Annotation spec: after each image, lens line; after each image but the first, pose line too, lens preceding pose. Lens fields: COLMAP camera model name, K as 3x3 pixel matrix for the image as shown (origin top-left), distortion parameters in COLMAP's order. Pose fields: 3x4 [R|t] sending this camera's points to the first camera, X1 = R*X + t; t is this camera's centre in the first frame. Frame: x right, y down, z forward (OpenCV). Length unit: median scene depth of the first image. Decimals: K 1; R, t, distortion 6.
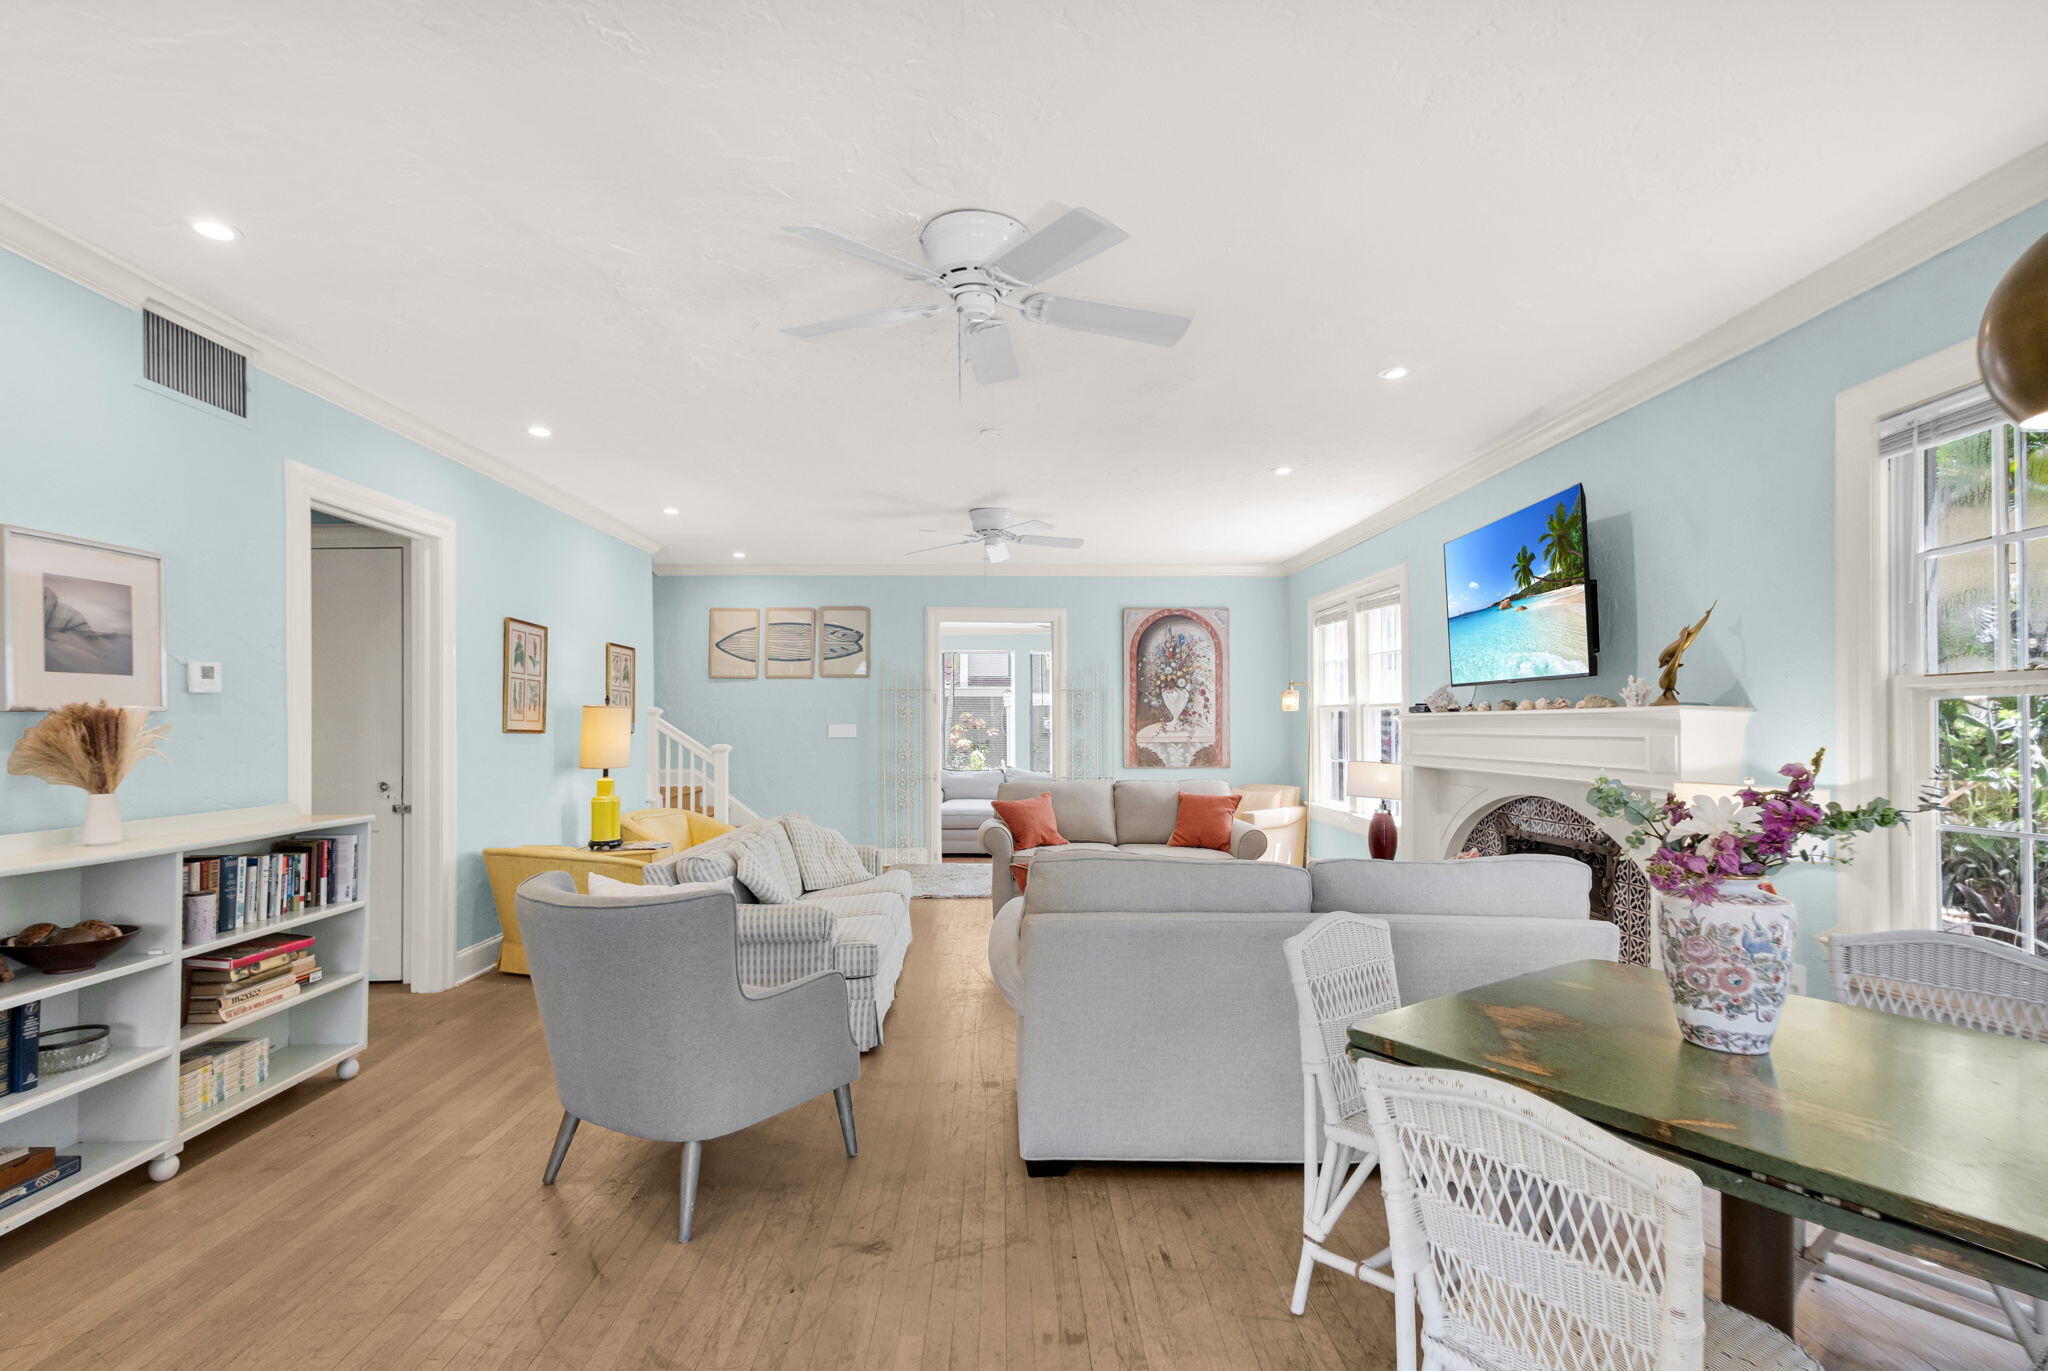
lens RADIAL K [[975.3, 0, 1009.9], [0, 975.3, 700.5], [0, 0, 1]] dist [0.009577, -0.002814]
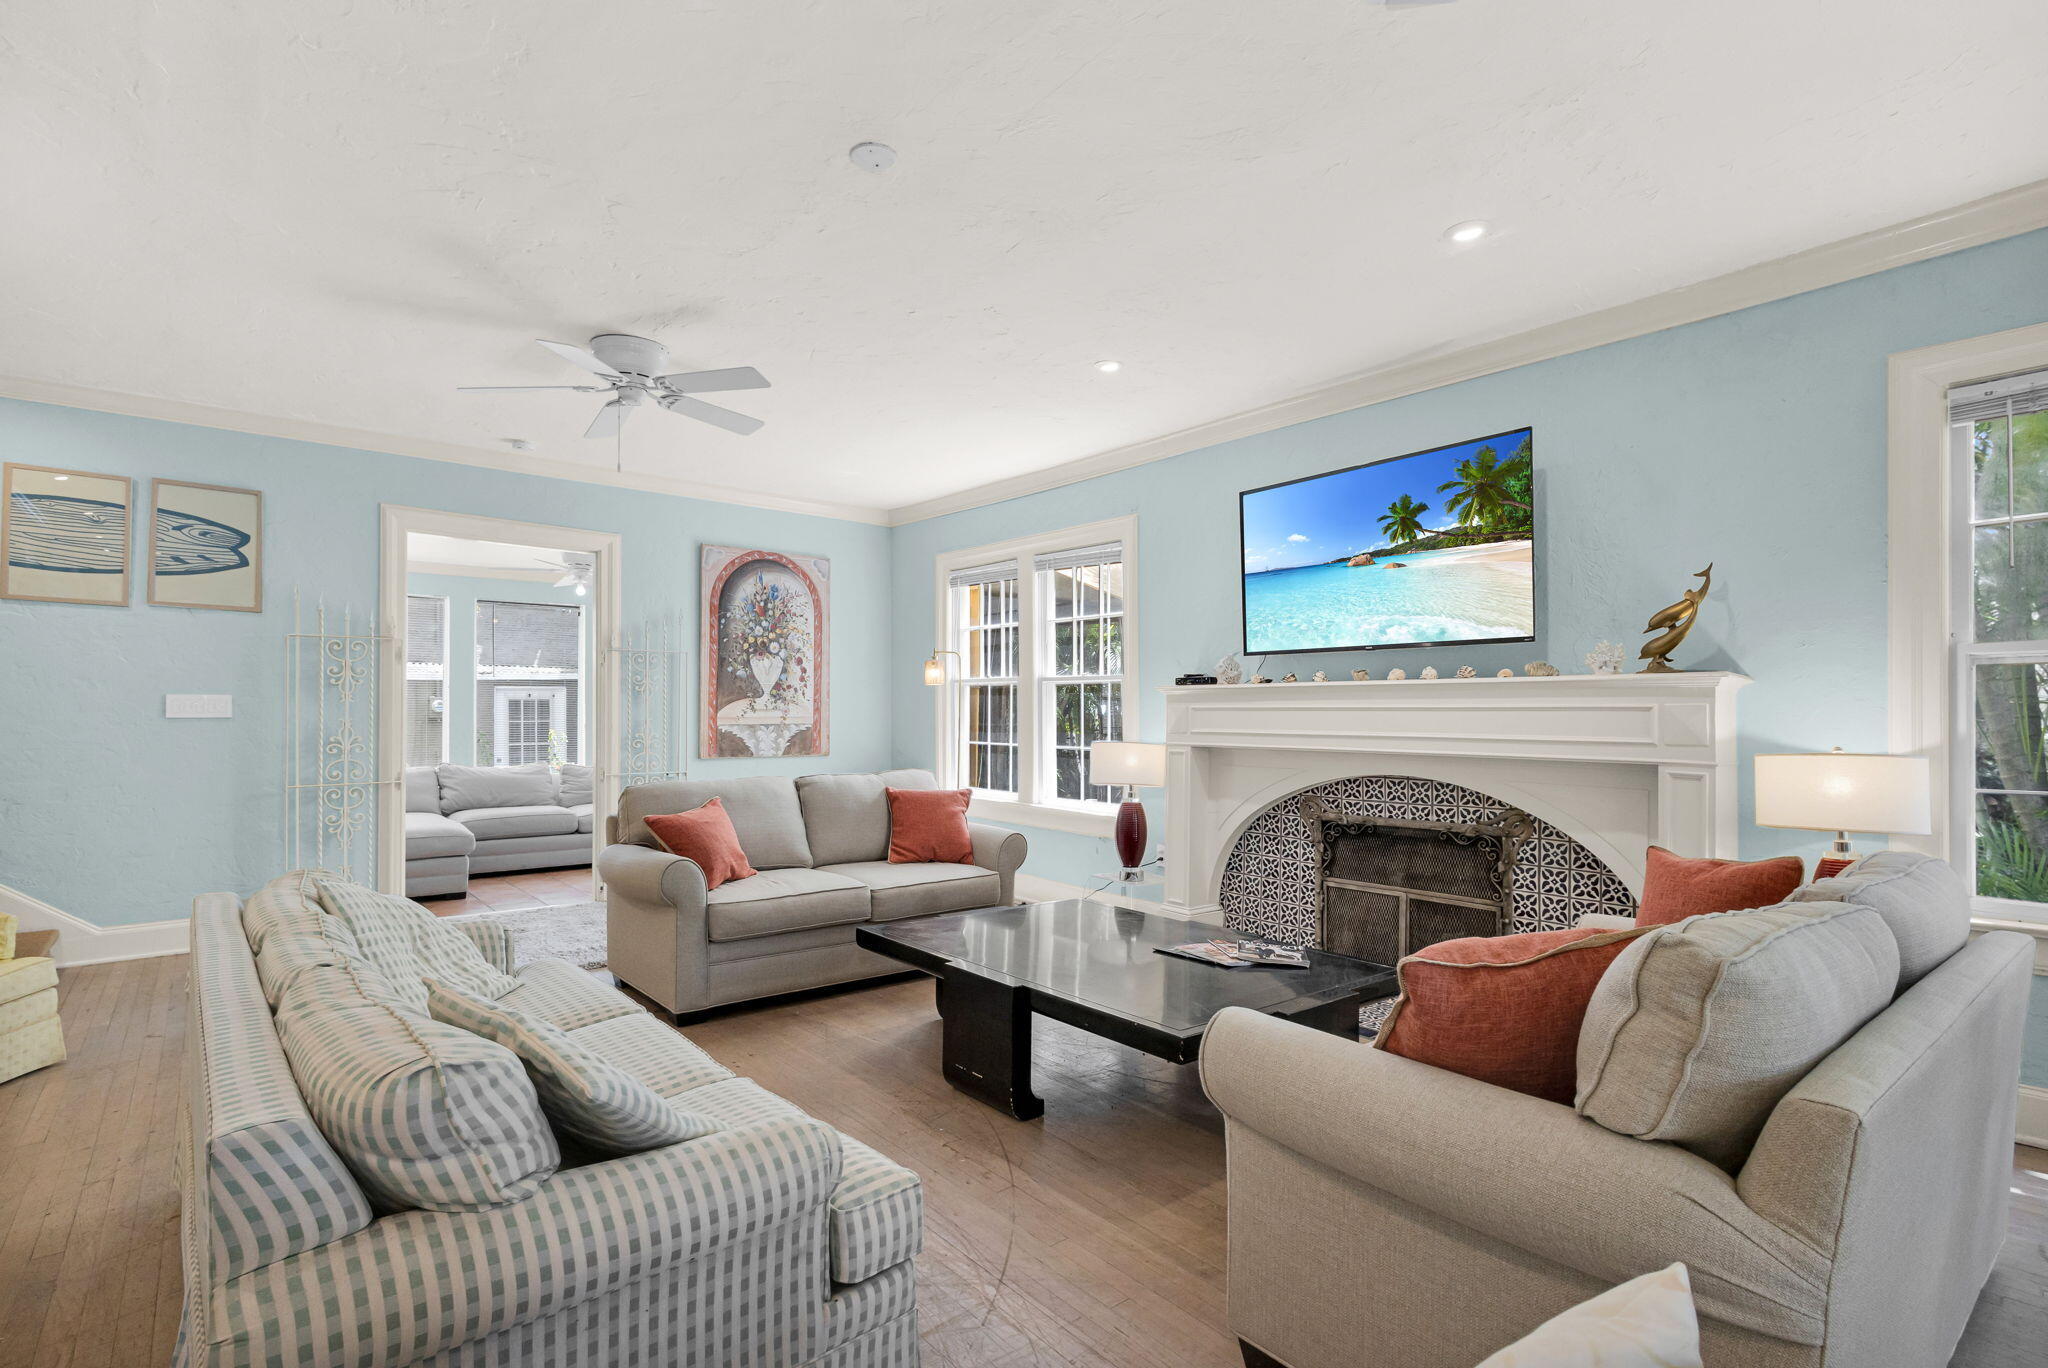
lens RADIAL K [[975.3, 0, 1019.1], [0, 975.3, 684.9], [0, 0, 1]] dist [0.009577, -0.002814]
pose [[0.780207, 0.023503, 0.625079, -0.211190], [-0.020206, 0.999719, -0.012369, 0.023113], [-0.625195, -0.002980, 0.780463, 0.367241]]
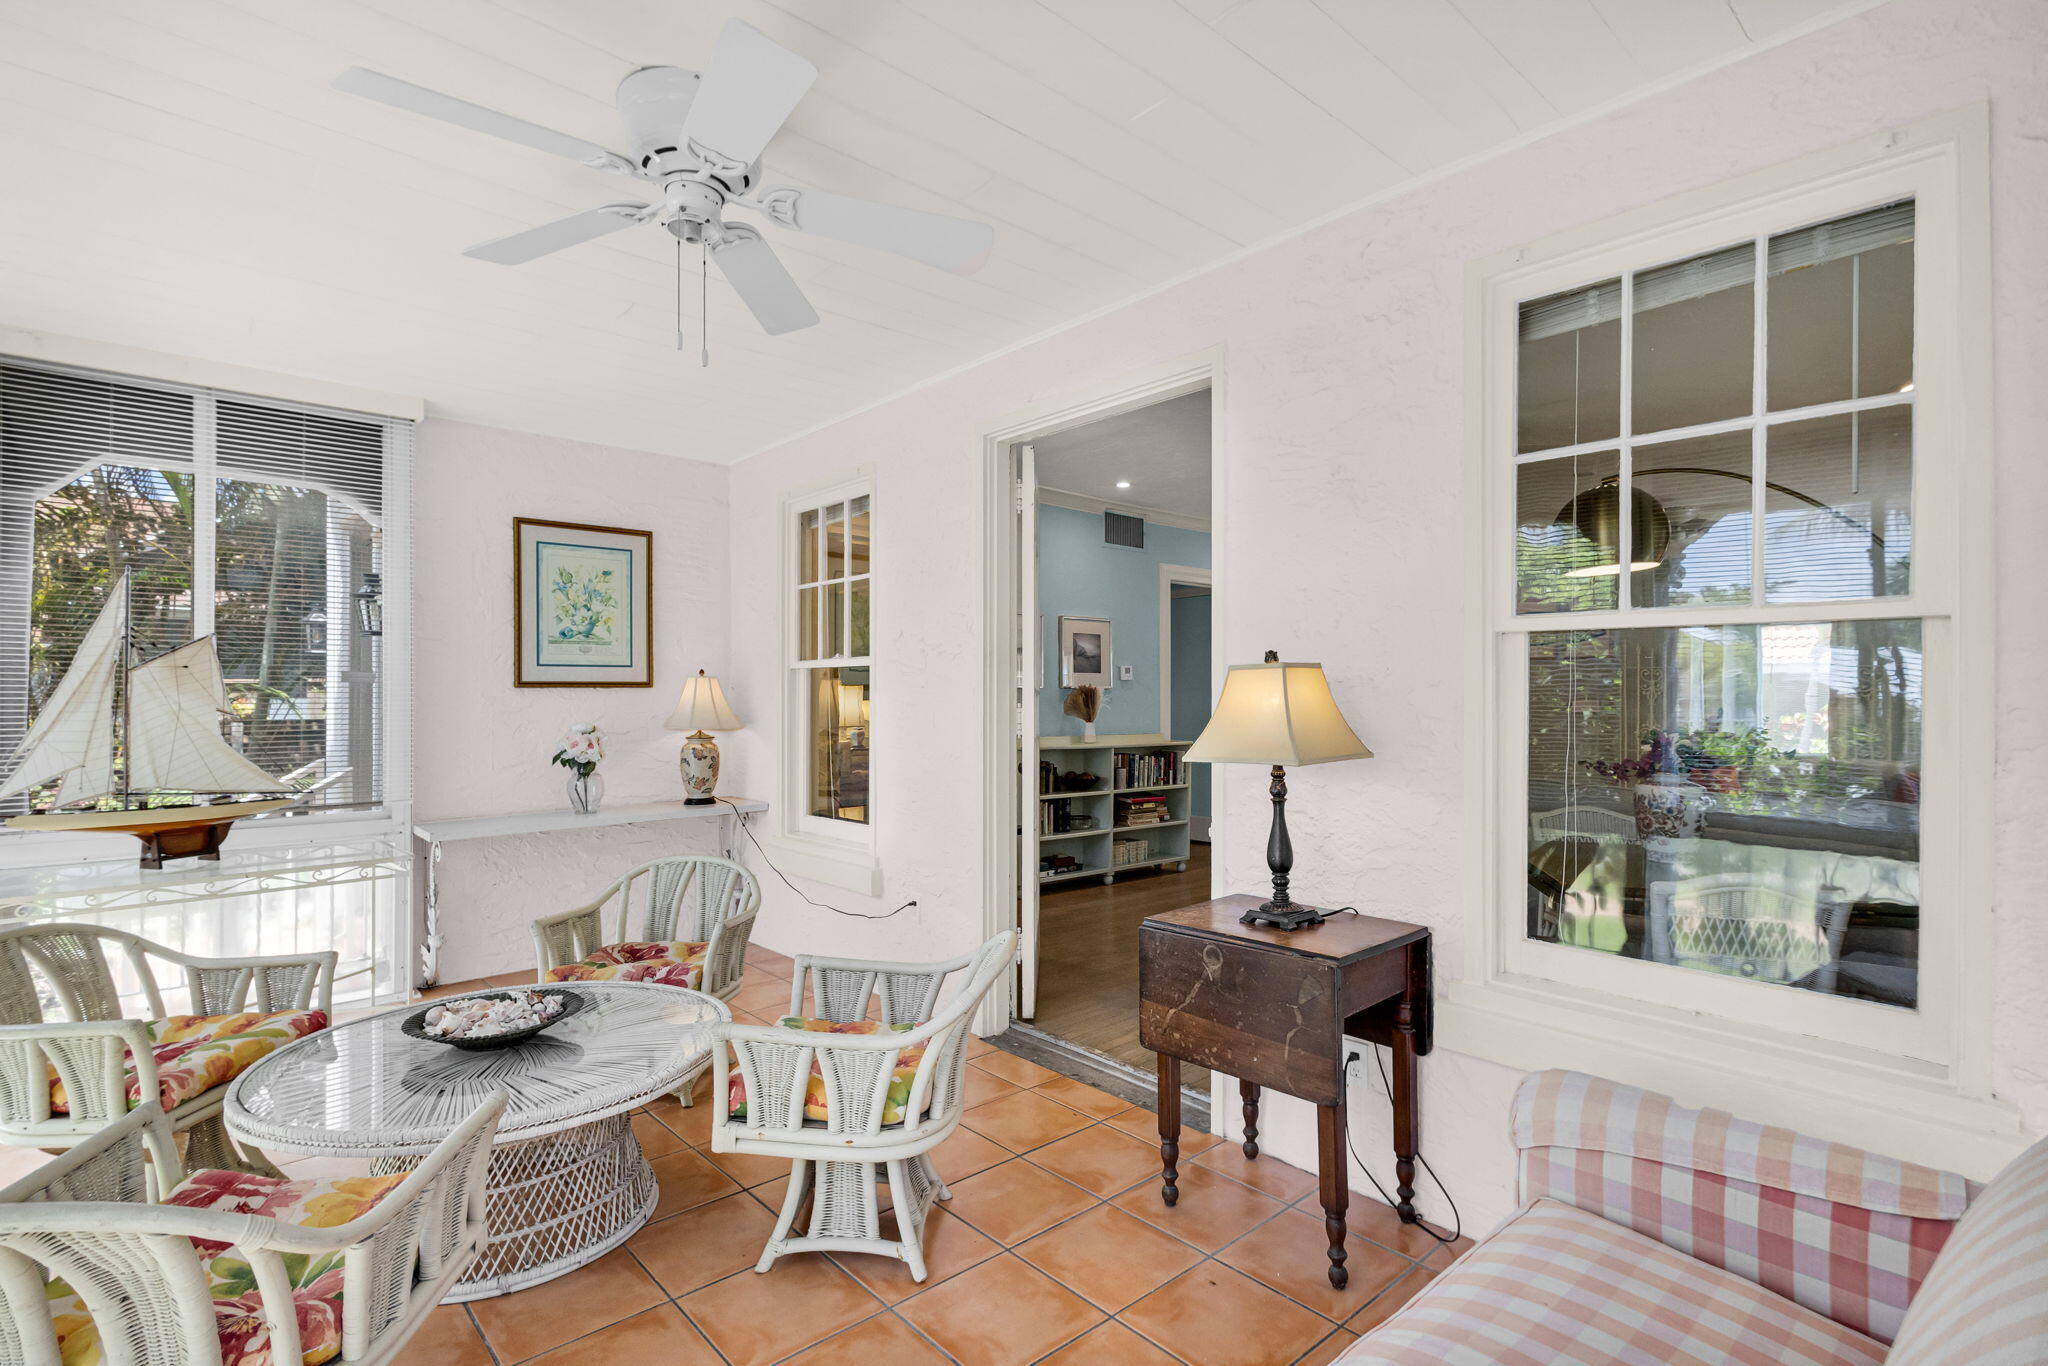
lens RADIAL K [[975.3, 0, 1026.4], [0, 975.3, 685.0], [0, 0, 1]] dist [0.009577, -0.002814]
pose [[0.667523, 0.022727, -0.744242, 0.345931], [-0.007813, 0.999693, 0.023521, -0.023823], [0.744548, -0.009886, 0.667496, -0.330383]]
